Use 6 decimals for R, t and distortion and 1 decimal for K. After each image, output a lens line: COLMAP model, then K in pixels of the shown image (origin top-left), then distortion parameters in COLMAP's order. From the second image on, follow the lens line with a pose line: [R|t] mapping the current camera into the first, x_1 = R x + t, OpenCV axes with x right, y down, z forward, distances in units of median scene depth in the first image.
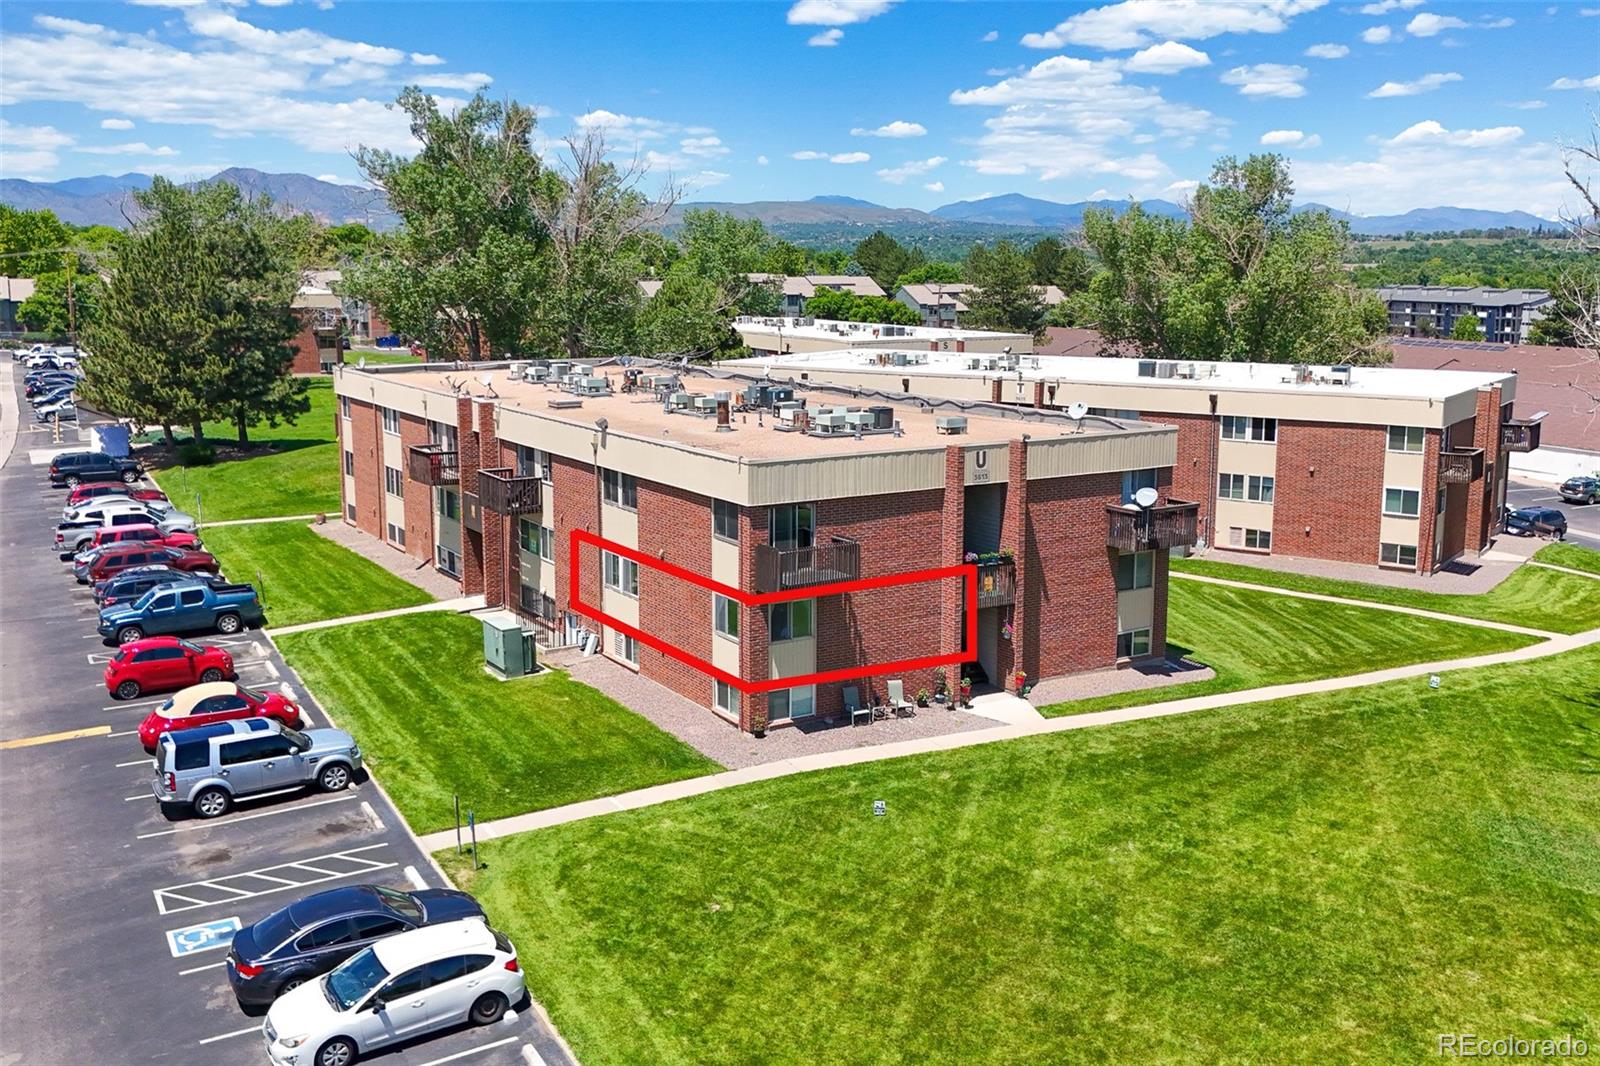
lens RADIAL K [[1524.8, 0, 780.1], [0, 1524.8, 486.1], [0, 0, 1]] dist [0.054434, -0.016069]
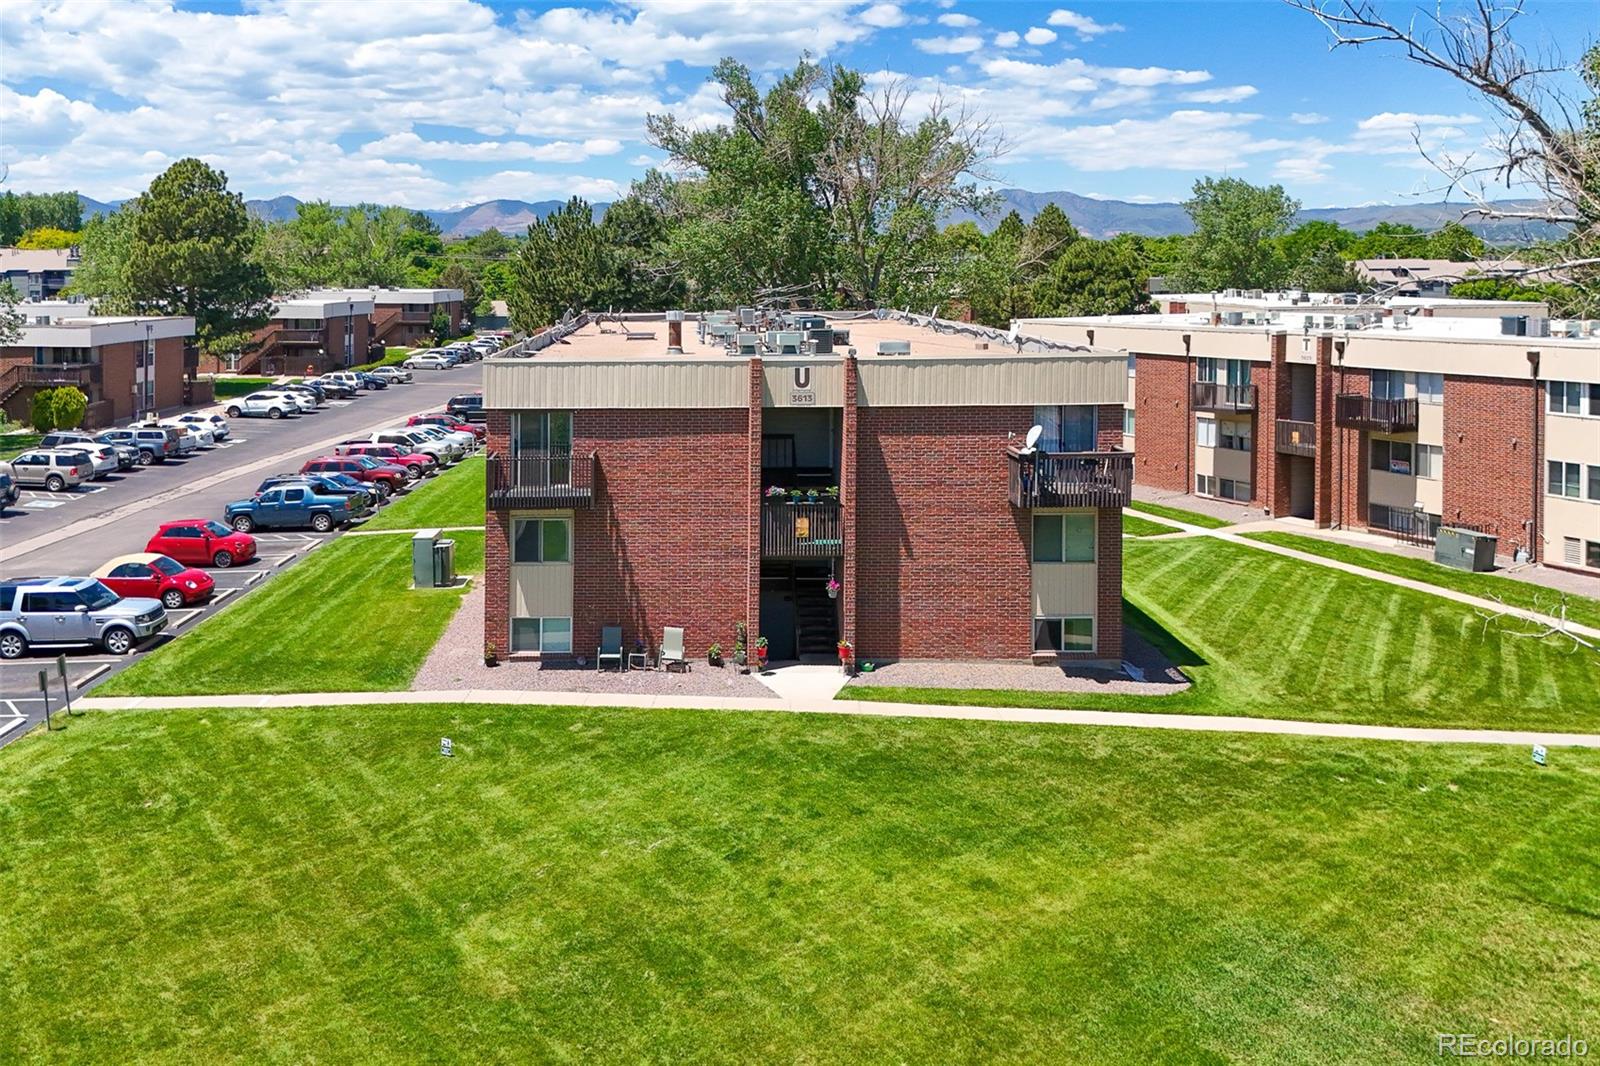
lens RADIAL K [[1465.5, 0, 641.7], [0, 1465.5, 300.8], [0, 0, 1]] dist [0.024028, -0.004282]
pose [[0.832970, -0.001524, -0.553316, 0.417970], [-0.068806, 0.991949, -0.106314, 0.027282], [0.549023, 0.126628, 0.826159, 0.228978]]
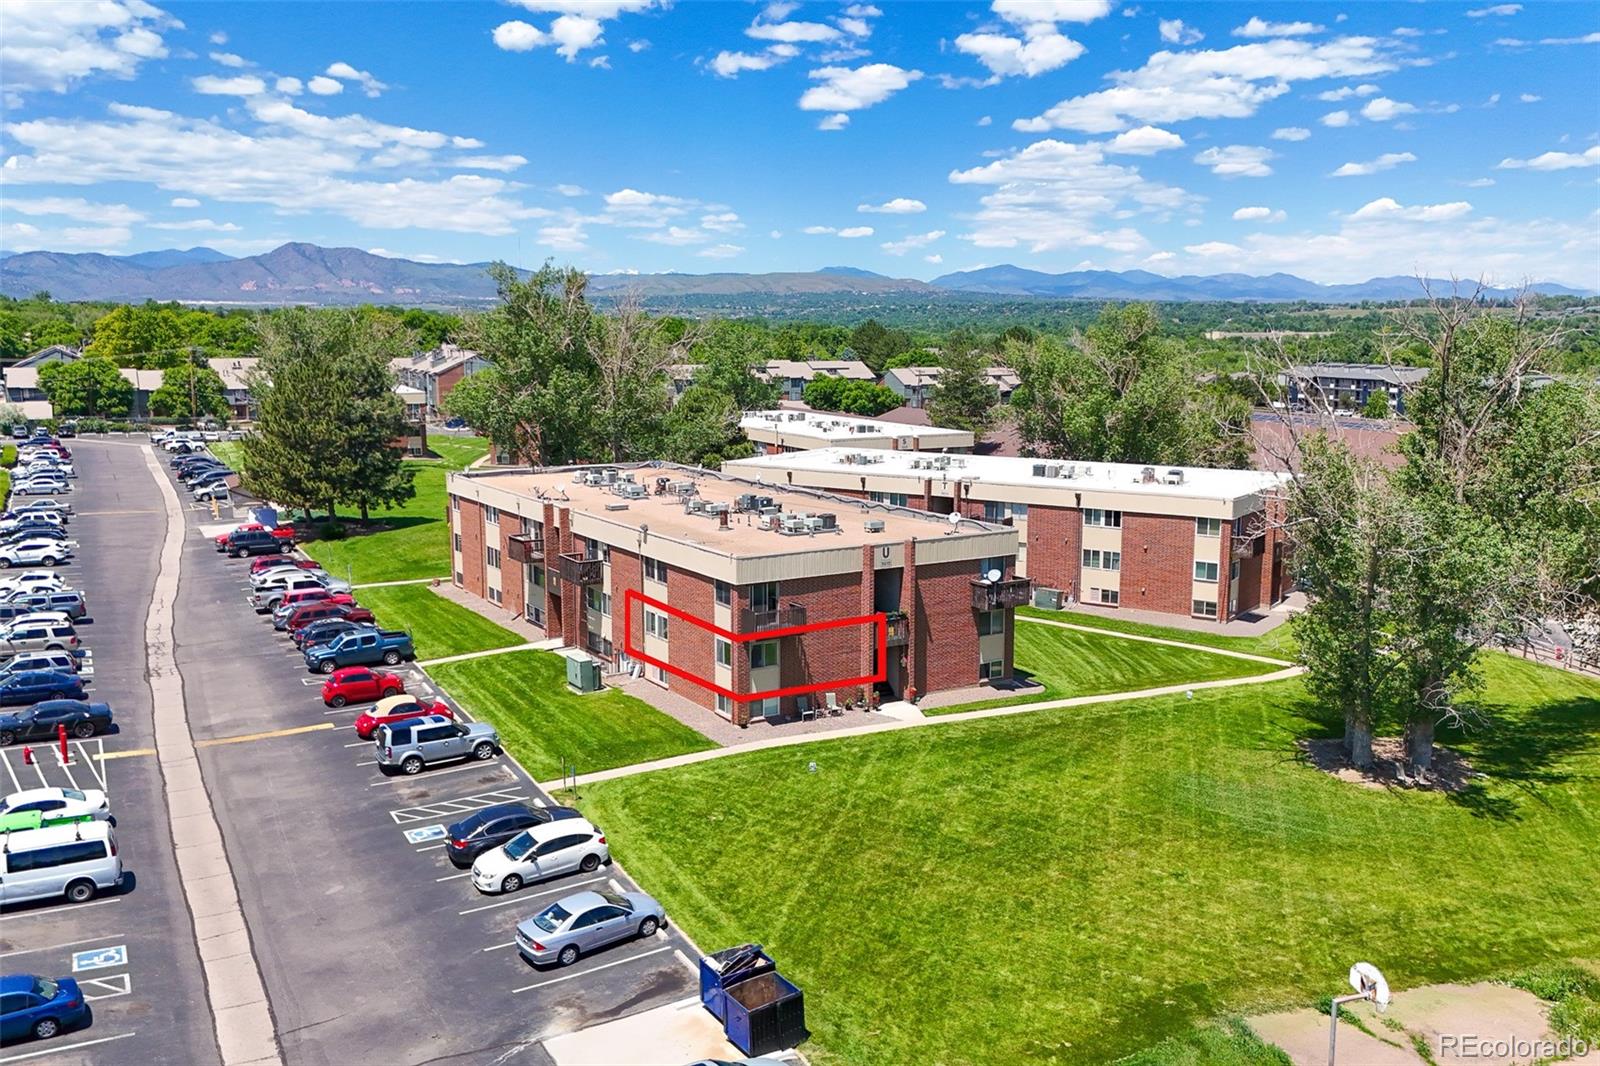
lens RADIAL K [[1395.7, 0, 800.0], [0, 1395.7, 533.0], [0, 0, 1]] dist [0.100348, -0.152952]
pose [[0.999985, -0.000968, 0.005324, 0.029110], [0.000965, 0.999999, 0.000544, -0.031939], [-0.005324, -0.000539, 0.999986, -0.363184]]
